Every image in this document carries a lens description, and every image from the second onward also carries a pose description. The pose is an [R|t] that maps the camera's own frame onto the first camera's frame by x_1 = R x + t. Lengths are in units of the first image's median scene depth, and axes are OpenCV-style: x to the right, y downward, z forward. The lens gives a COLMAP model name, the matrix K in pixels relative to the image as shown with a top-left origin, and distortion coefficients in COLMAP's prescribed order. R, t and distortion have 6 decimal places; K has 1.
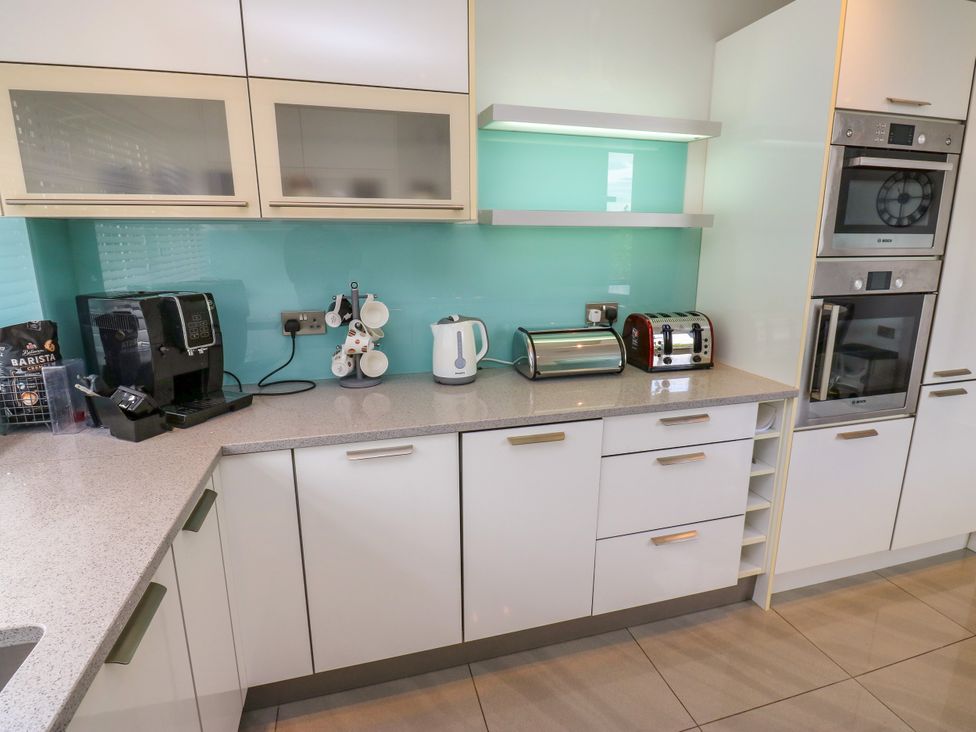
lens RADIAL K [[508.8, 0, 498.9], [0, 508.8, 357.5], [0, 0, 1]] dist [0.000771, -0.013602]
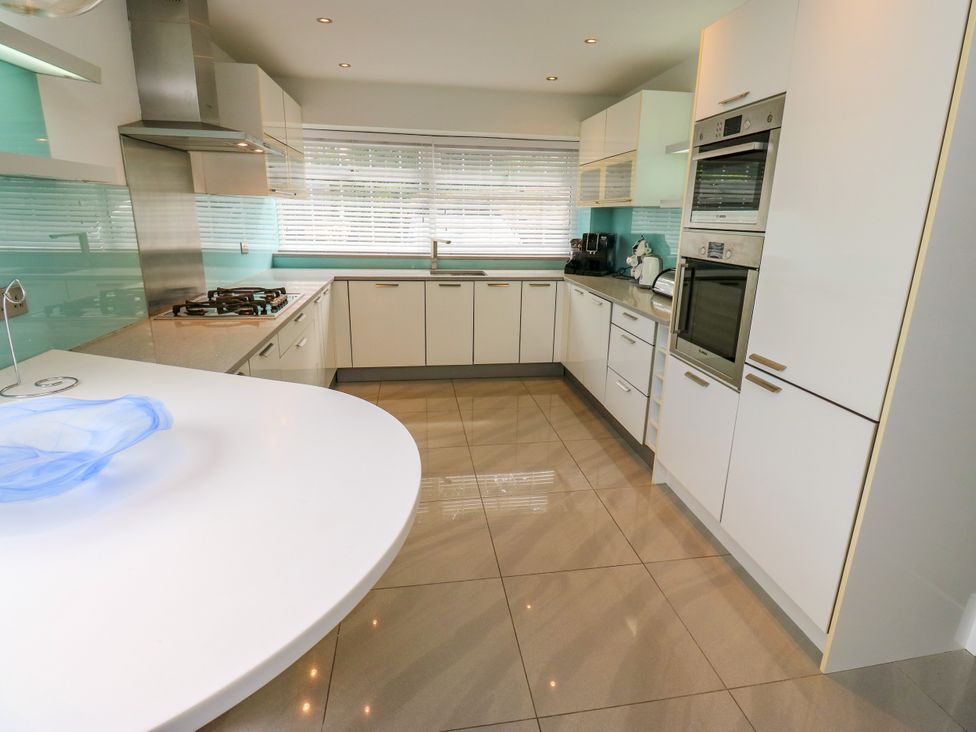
lens RADIAL K [[508.8, 0, 498.9], [0, 508.8, 357.5], [0, 0, 1]] dist [0.000771, -0.013602]
pose [[-0.111551, 0.270215, -0.956316, 2.029737], [-0.238336, 0.926961, 0.289722, -0.142748], [0.964755, 0.260244, -0.039001, 0.618200]]
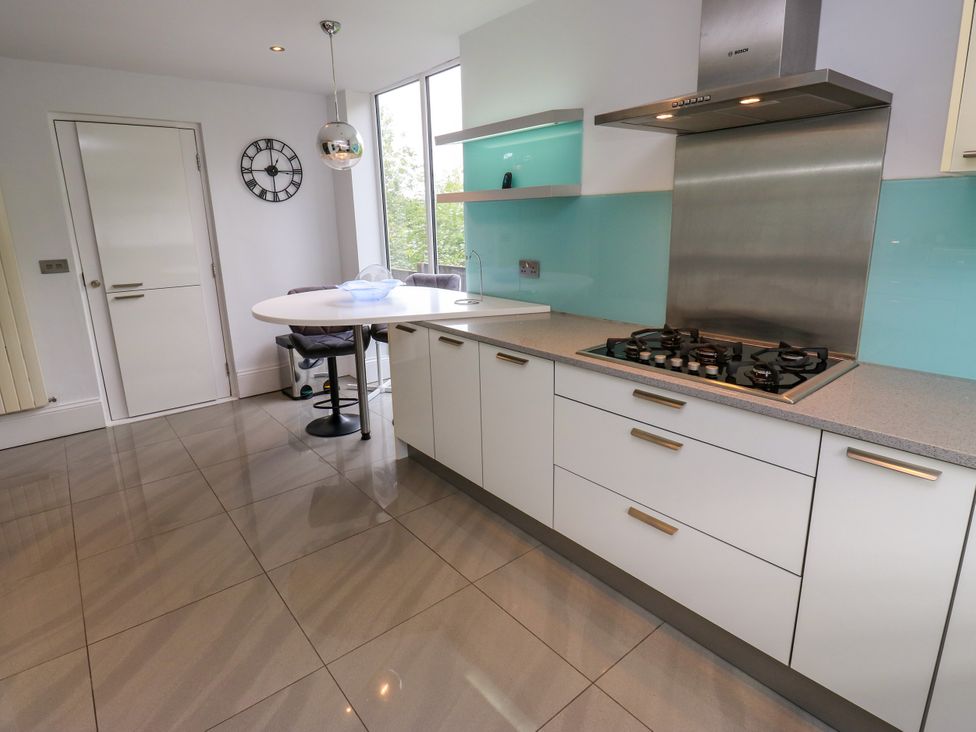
lens RADIAL K [[534.8, 0, 486.0], [0, 534.8, 339.9], [0, 0, 1]] dist [-0.005237, -0.001015]
pose [[-0.397651, -0.194446, 0.896696, -0.128805], [0.225141, 0.926731, 0.300801, -0.106060], [-0.889486, 0.321497, -0.324738, 0.482935]]
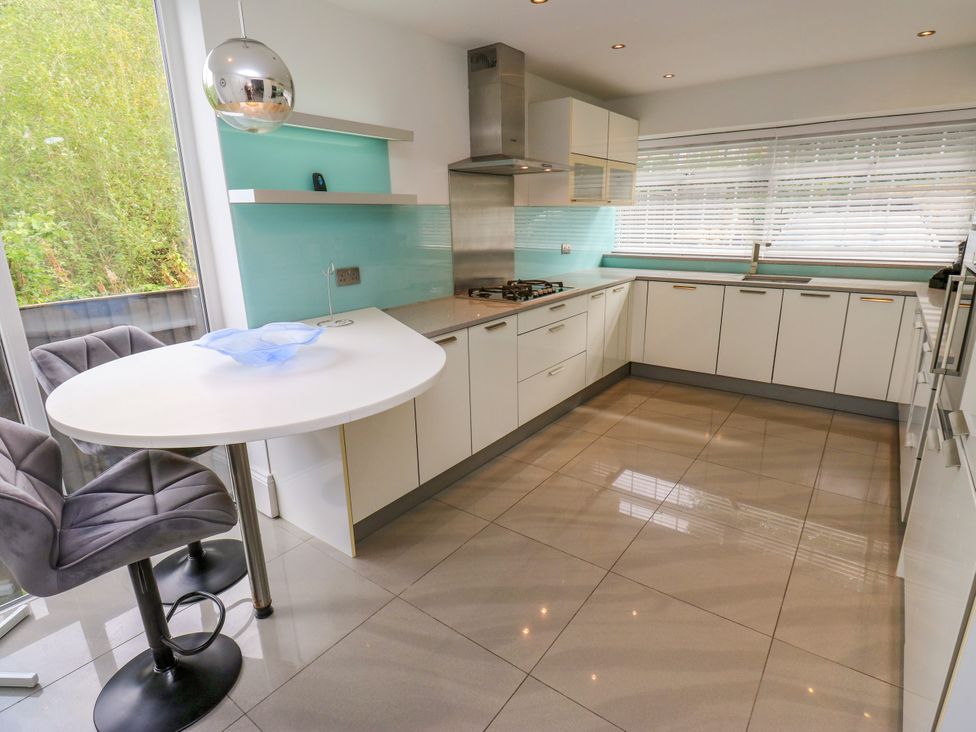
lens RADIAL K [[508.8, 0, 498.9], [0, 508.8, 357.5], [0, 0, 1]] dist [0.000771, -0.013602]
pose [[-0.791131, 0.180469, -0.584416, 1.863221], [-0.112204, 0.896445, 0.428716, -0.265355], [0.601267, 0.404744, -0.688956, 1.160235]]
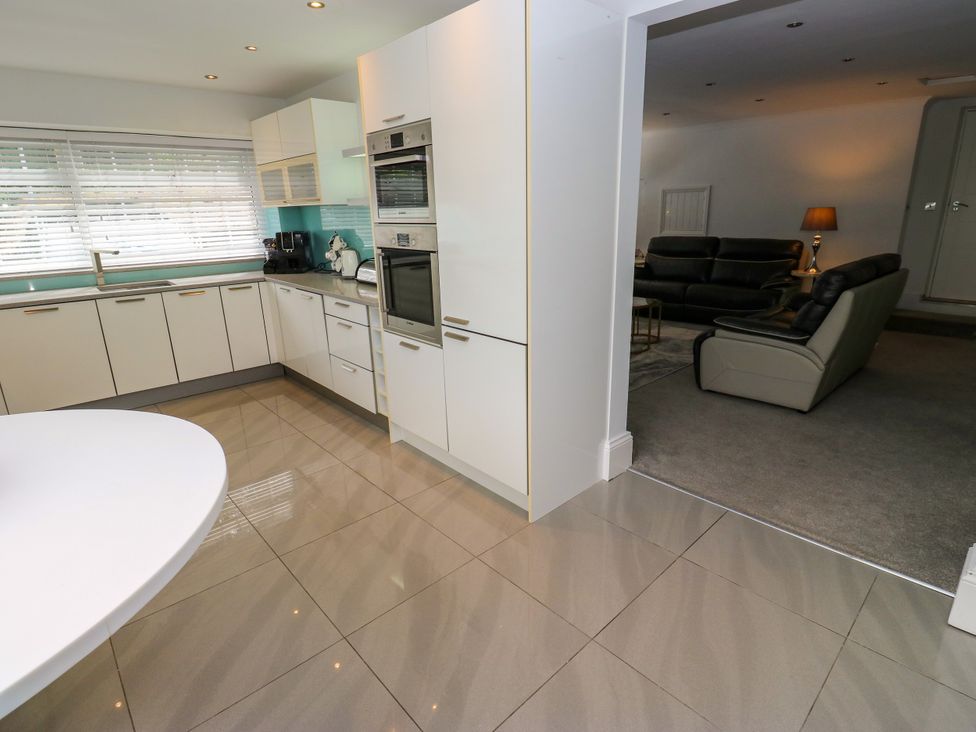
lens RADIAL K [[508.8, 0, 498.9], [0, 508.8, 357.5], [0, 0, 1]] dist [0.000771, -0.013602]
pose [[0.458118, 0.244755, -0.854531, 2.242162], [-0.179628, 0.967002, 0.180670, -0.138427], [0.870553, 0.070729, 0.486966, 0.541179]]
